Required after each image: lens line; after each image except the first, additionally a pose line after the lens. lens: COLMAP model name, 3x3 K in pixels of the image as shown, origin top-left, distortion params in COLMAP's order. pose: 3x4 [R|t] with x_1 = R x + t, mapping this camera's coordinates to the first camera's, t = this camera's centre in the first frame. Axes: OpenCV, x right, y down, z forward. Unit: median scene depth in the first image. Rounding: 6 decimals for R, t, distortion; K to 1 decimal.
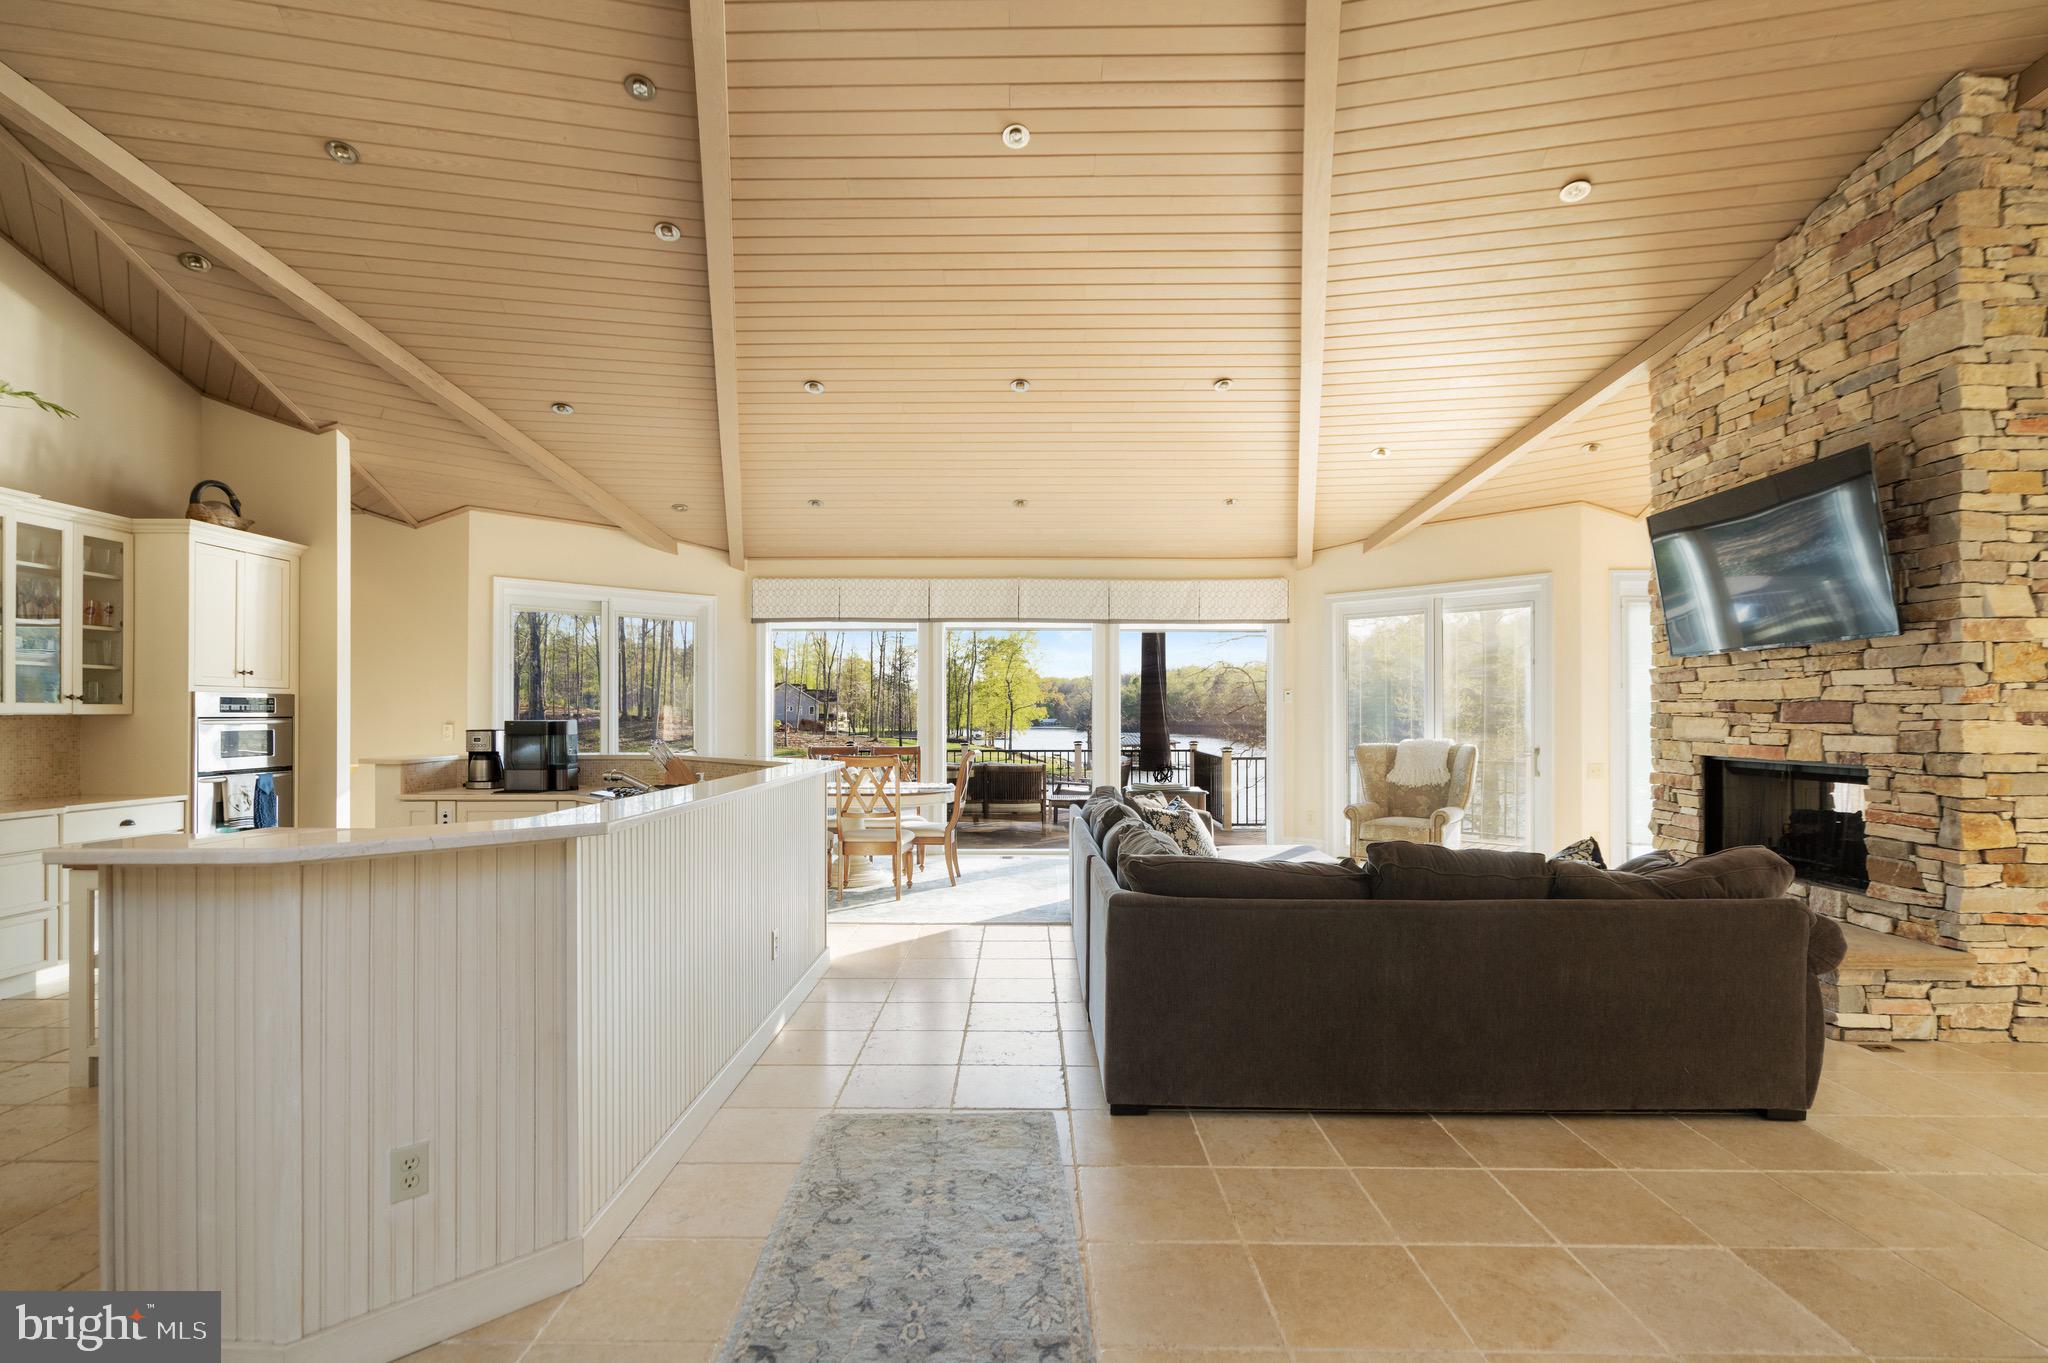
lens RADIAL K [[947.7, 0, 1011.4], [0, 947.7, 710.3], [0, 0, 1]] dist [-0.000330, 0.000459]
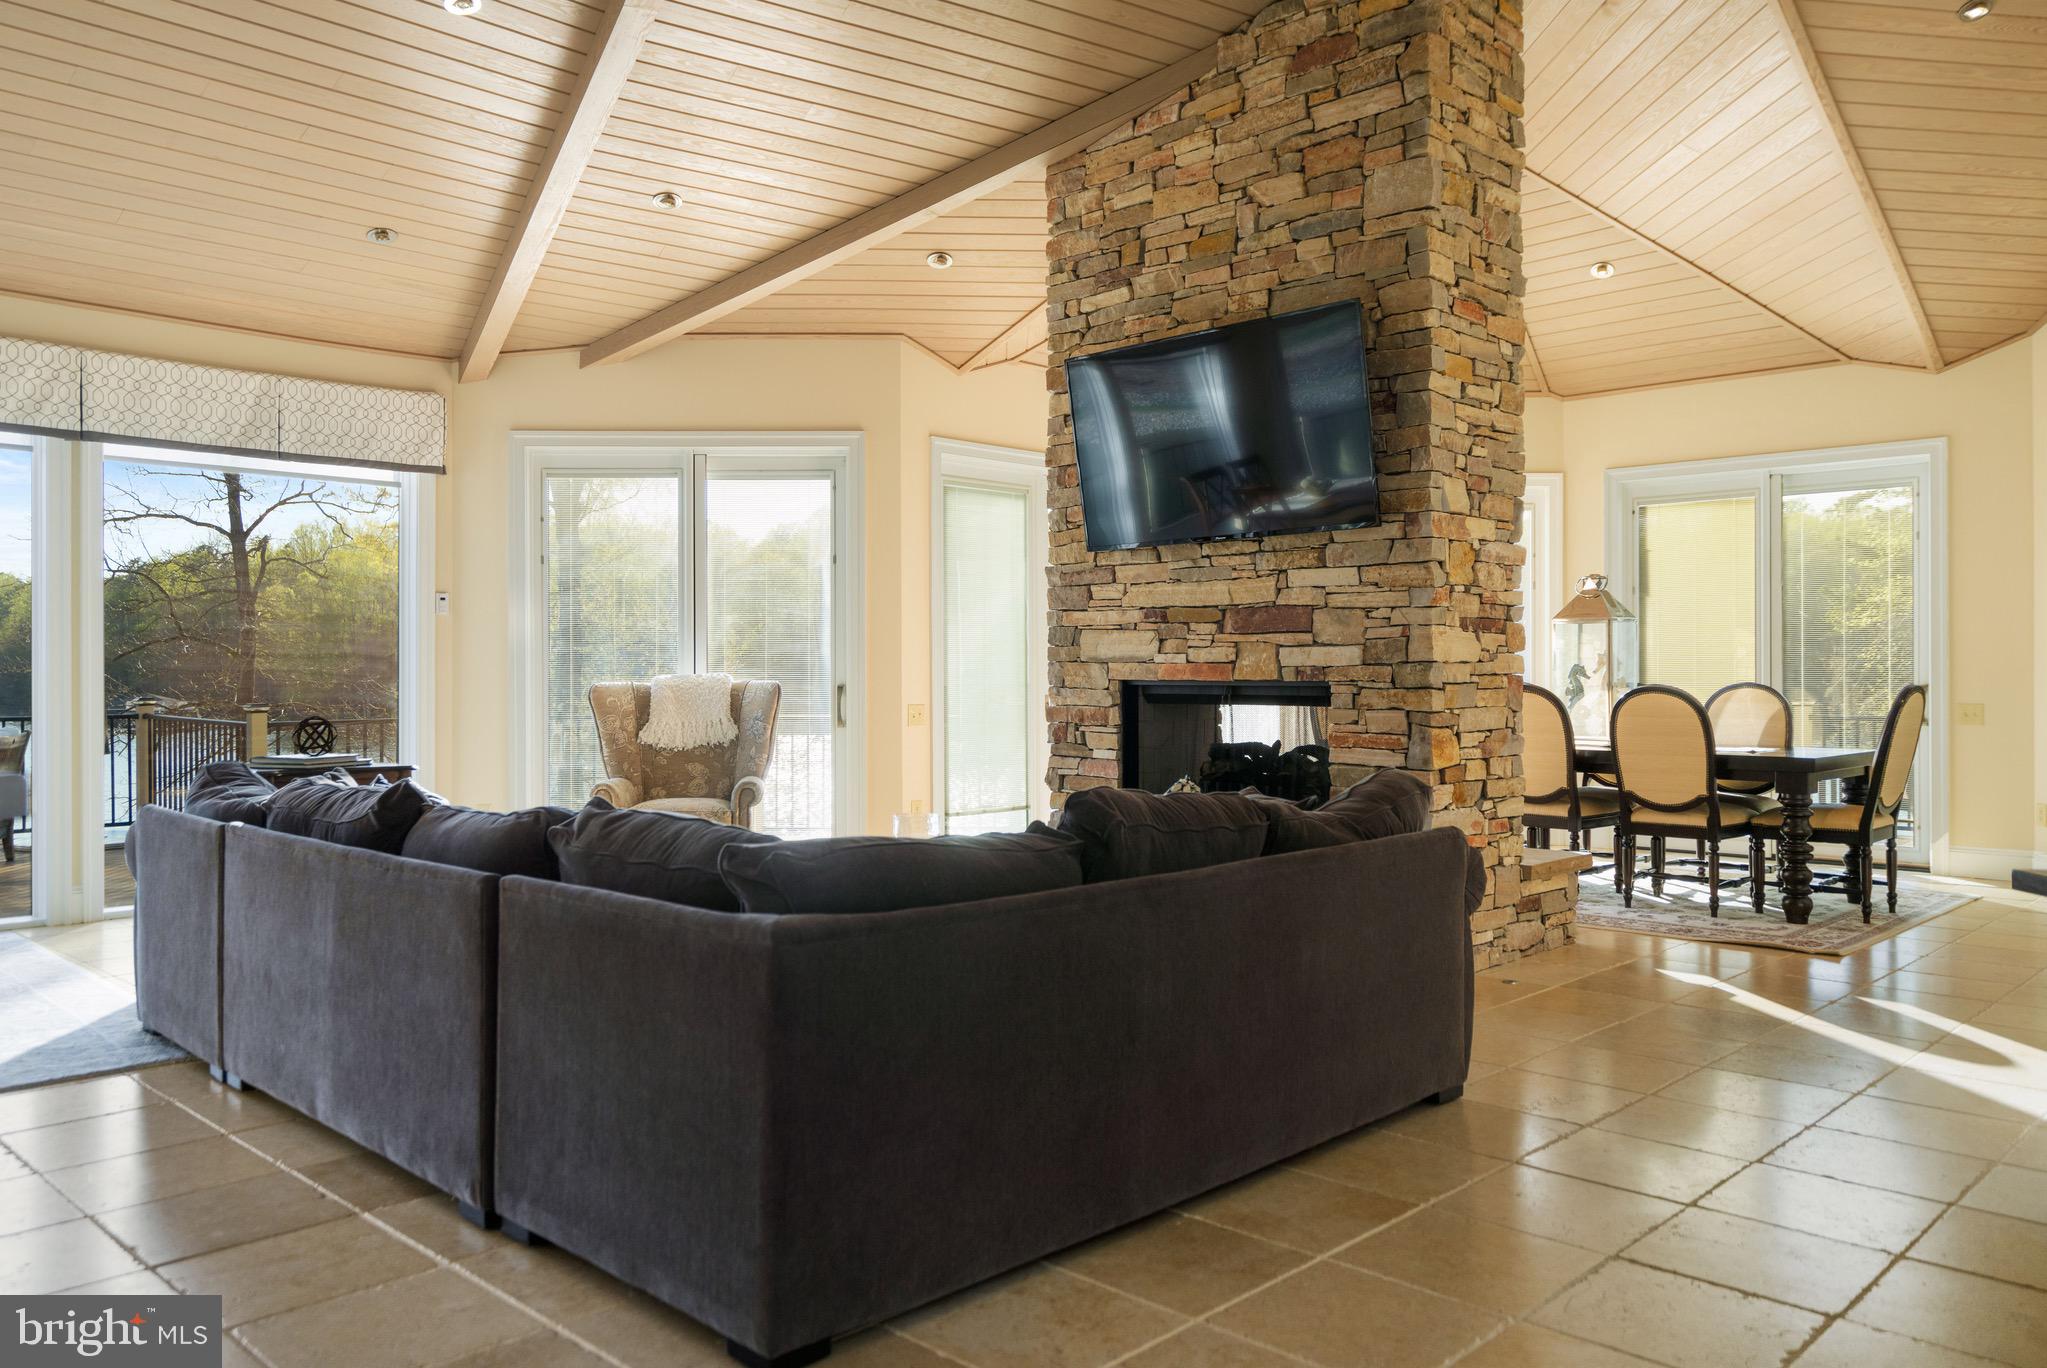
lens RADIAL K [[1513.7, 0, 1024.5], [0, 1513.7, 660.8], [0, 0, 1]] dist [0.009966, 0.003062]
pose [[0.684471, 0.003028, 0.729034, -0.239590], [-0.001541, 0.999995, -0.002707, 0.039115], [-0.729038, 0.000729, 0.684472, 0.241162]]
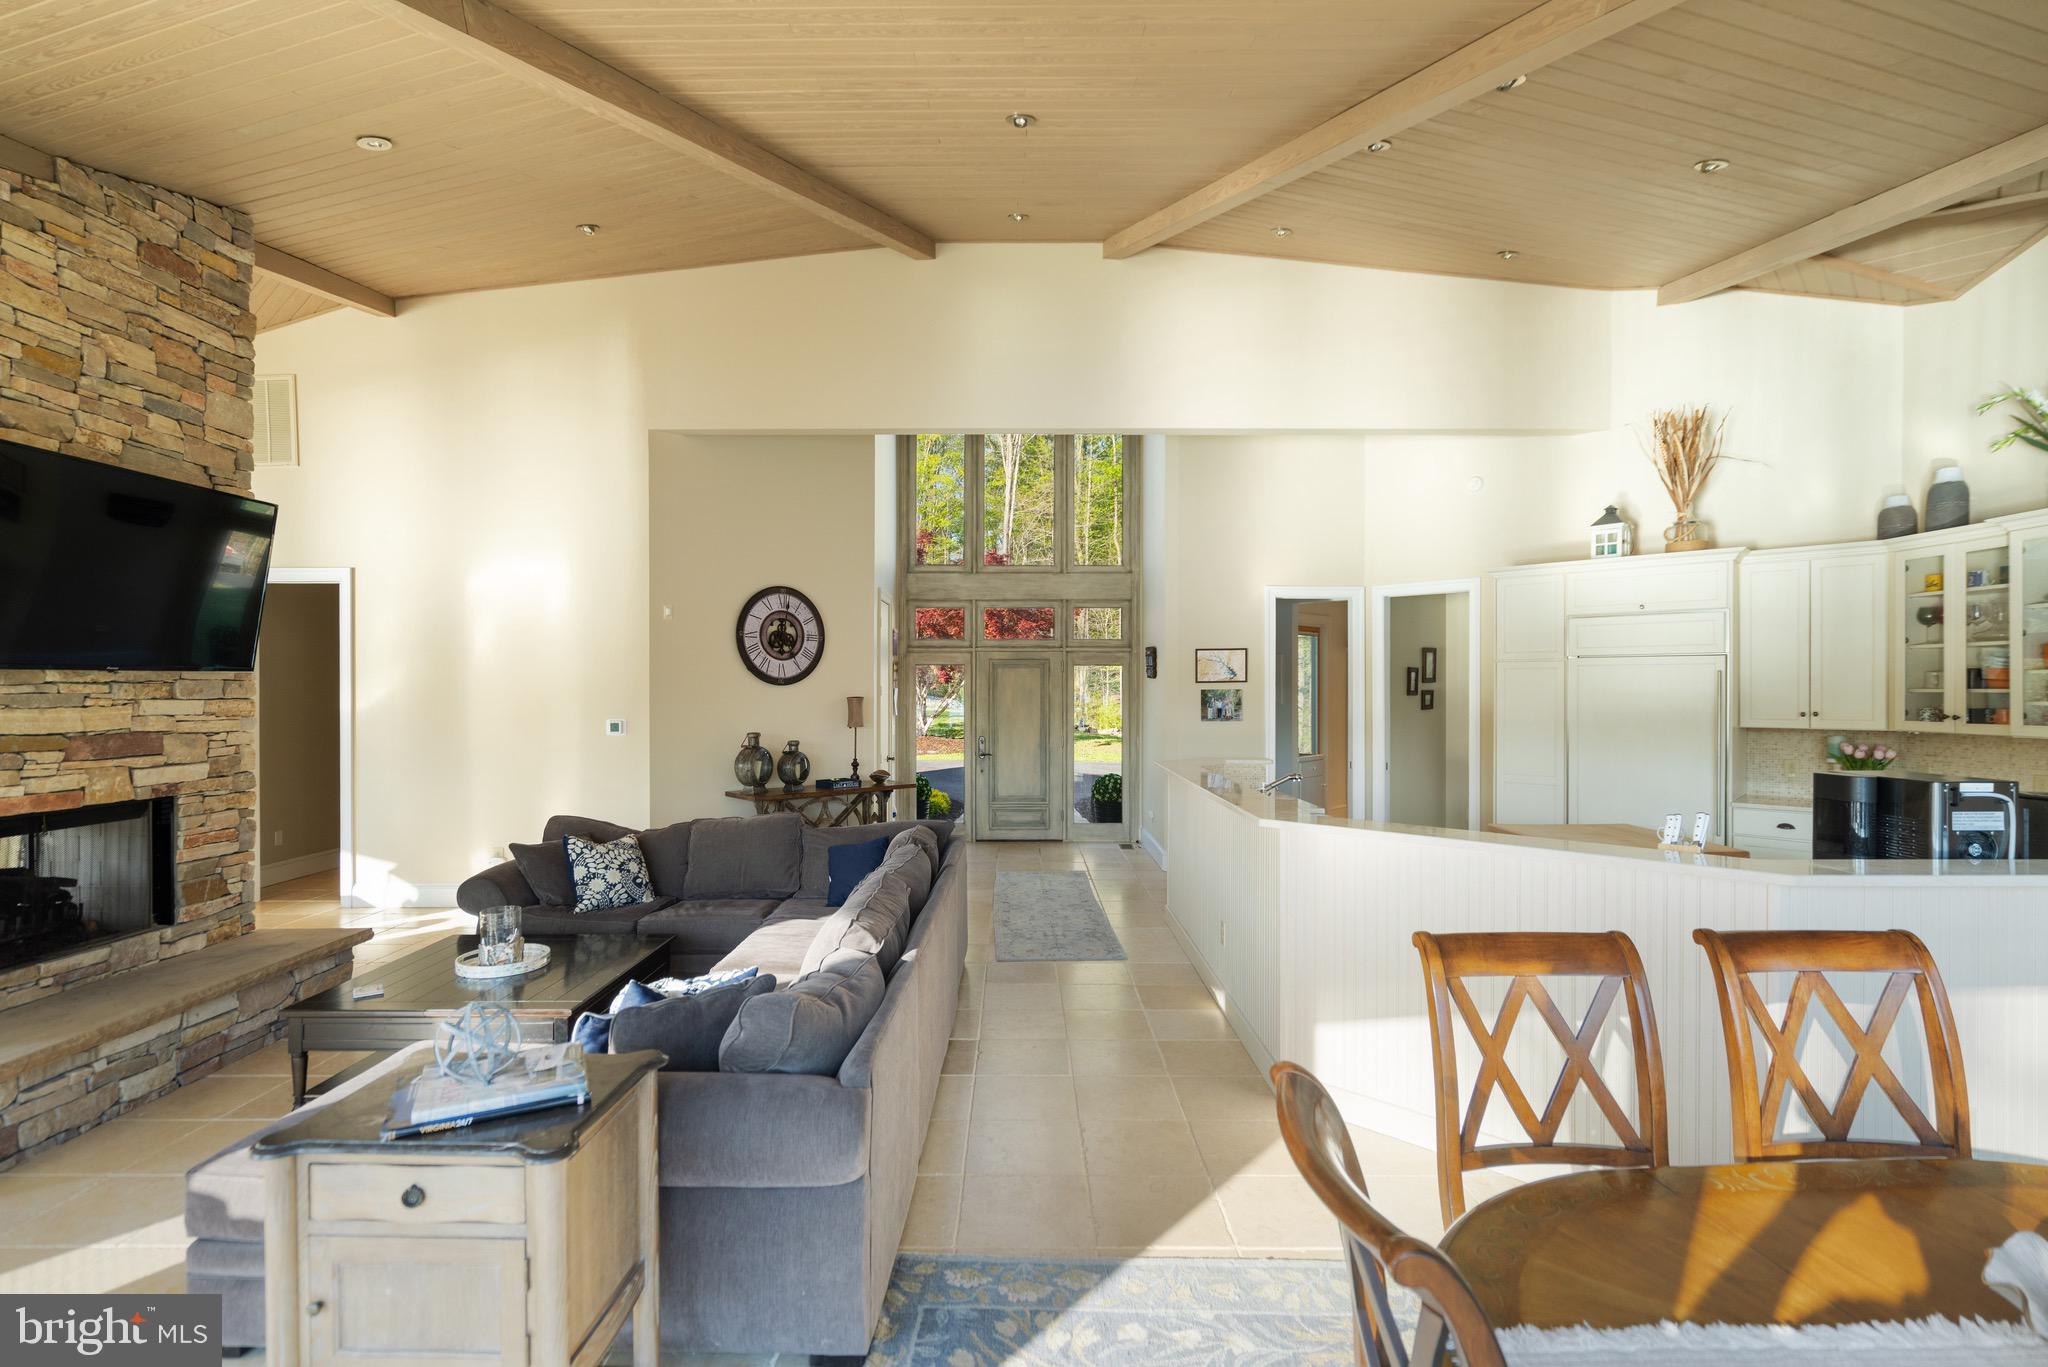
lens RADIAL K [[944.4, 0, 1007.0], [0, 944.4, 681.6], [0, 0, 1]] dist [-0.000306, -0.000036]
pose [[-0.999985, 0.001499, -0.005285, 0.021410], [0.001564, 0.999924, -0.012223, -0.043166], [0.005266, -0.012231, -0.999911, 1.784551]]
